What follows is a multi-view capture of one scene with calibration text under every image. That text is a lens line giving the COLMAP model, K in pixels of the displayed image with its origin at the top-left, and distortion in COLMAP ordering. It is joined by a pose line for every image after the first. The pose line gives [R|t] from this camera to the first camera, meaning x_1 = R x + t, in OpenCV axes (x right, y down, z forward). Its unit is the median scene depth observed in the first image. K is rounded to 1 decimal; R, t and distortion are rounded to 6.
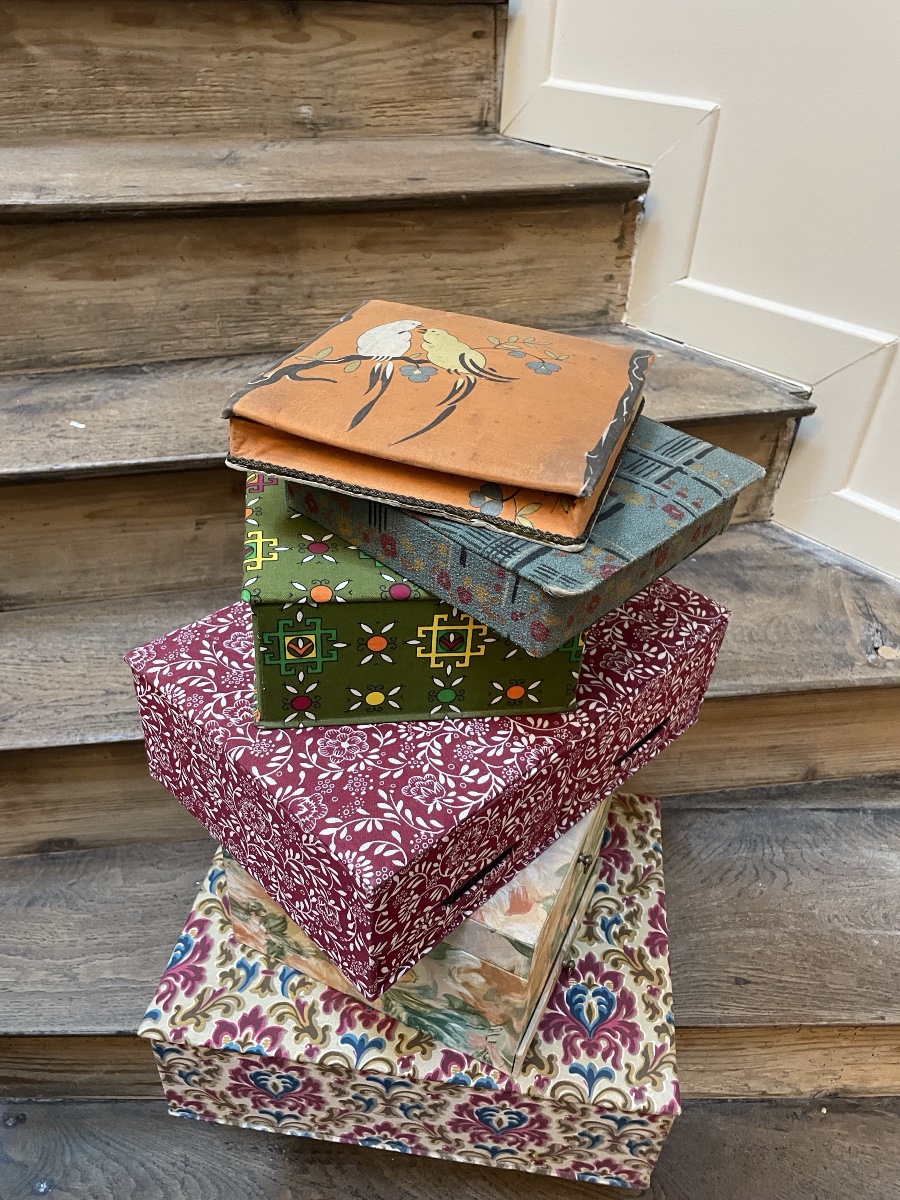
lens RADIAL K [[910.9, 0, 457.4], [0, 910.9, 598.0], [0, 0, 1]] dist [0.077679, -0.106506]
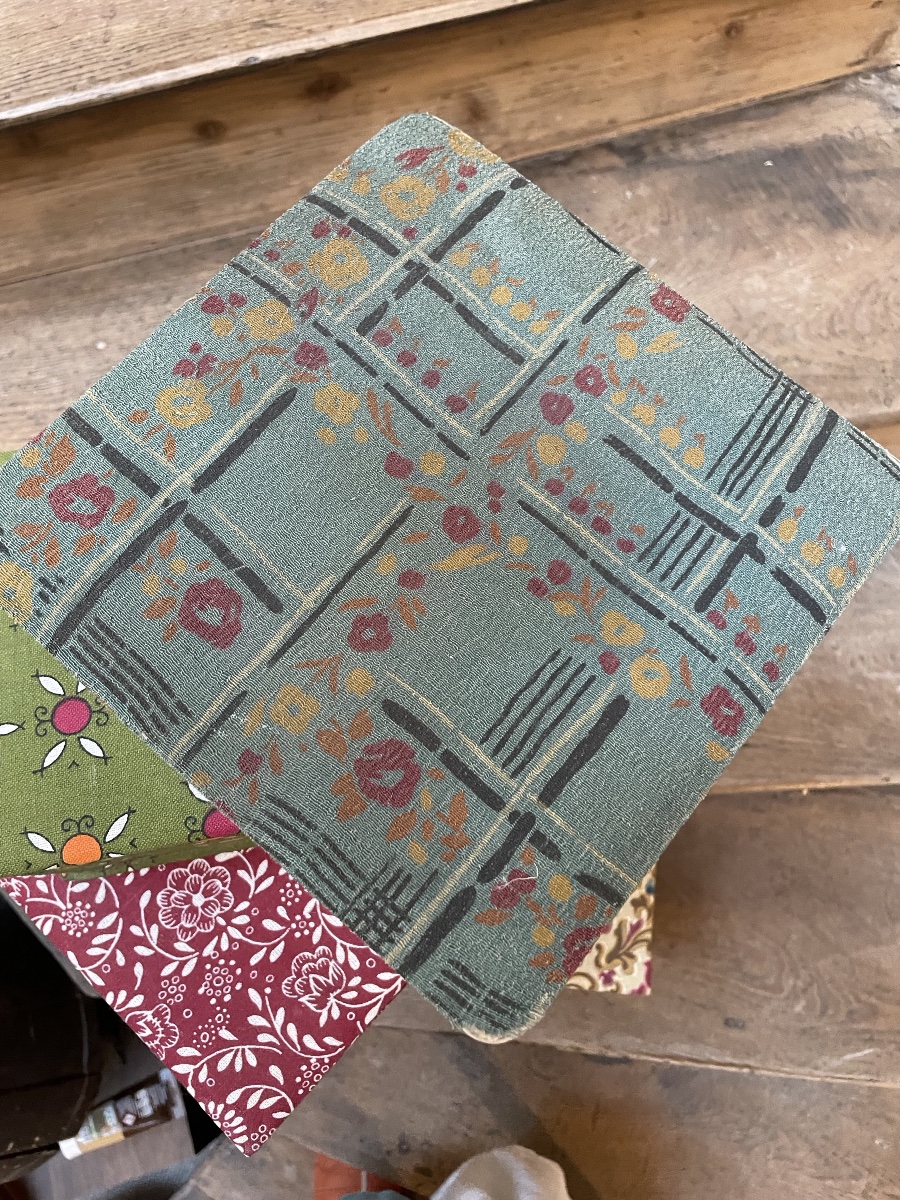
lens RADIAL K [[921.7, 0, 455.5], [0, 921.7, 586.2], [0, 0, 1]] dist [0.062075, -0.102528]
pose [[0.999182, -0.025793, -0.031139, 0.076403], [0.039433, 0.791897, 0.609380, -0.345878], [0.008941, -0.610110, 0.792266, 0.461573]]
